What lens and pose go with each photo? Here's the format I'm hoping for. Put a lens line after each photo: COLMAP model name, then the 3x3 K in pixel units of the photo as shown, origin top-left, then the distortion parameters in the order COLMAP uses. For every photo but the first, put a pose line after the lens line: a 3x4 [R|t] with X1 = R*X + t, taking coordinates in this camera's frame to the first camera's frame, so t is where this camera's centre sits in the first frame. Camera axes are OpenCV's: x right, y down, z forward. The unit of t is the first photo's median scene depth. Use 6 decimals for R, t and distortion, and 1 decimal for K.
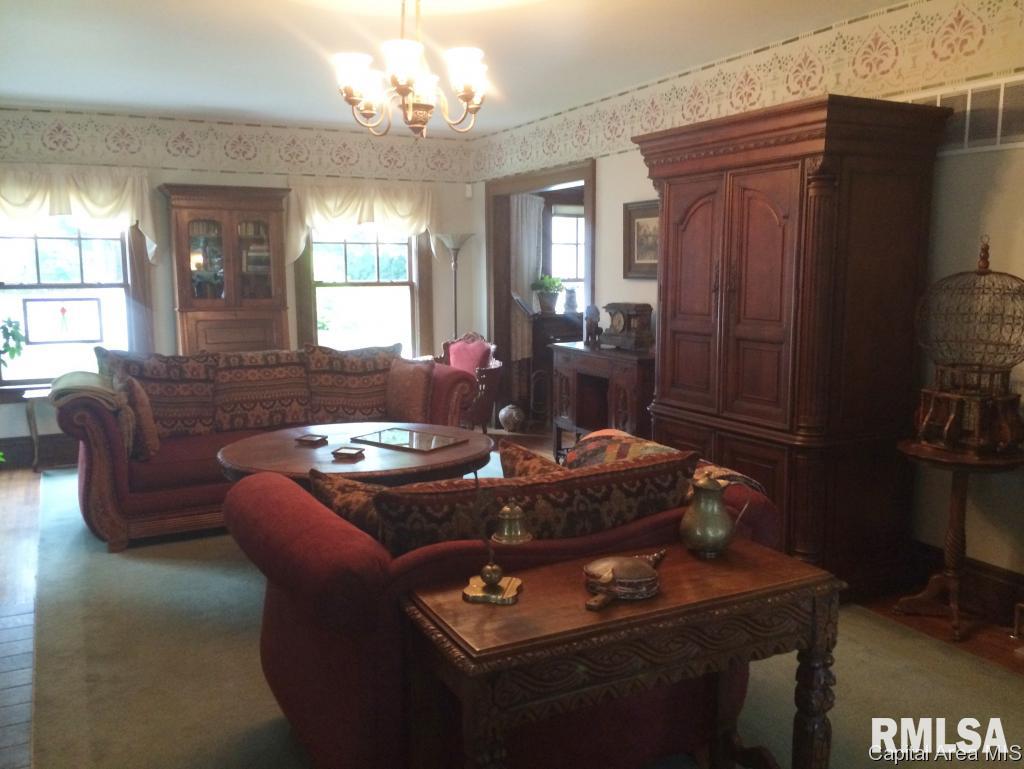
lens RADIAL K [[873.1, 0, 512.0], [0, 873.1, 384.5], [0, 0, 1]] dist [0.073122, -0.107434]
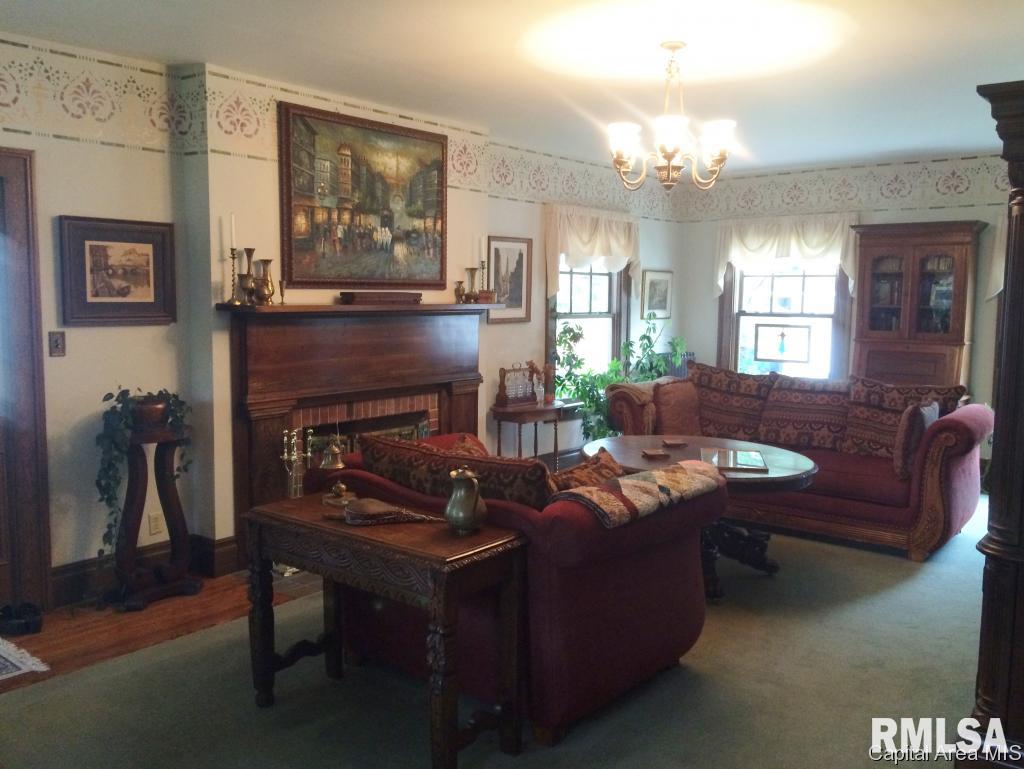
lens RADIAL K [[882.7, 0, 512.0], [0, 882.7, 384.5], [0, 0, 1]] dist [-0.003073, -0.086450]
pose [[0.369255, 0.096808, -0.924272, 0.493798], [-0.134897, 0.989609, 0.049759, -0.028054], [0.919485, 0.106308, 0.378477, 0.215942]]
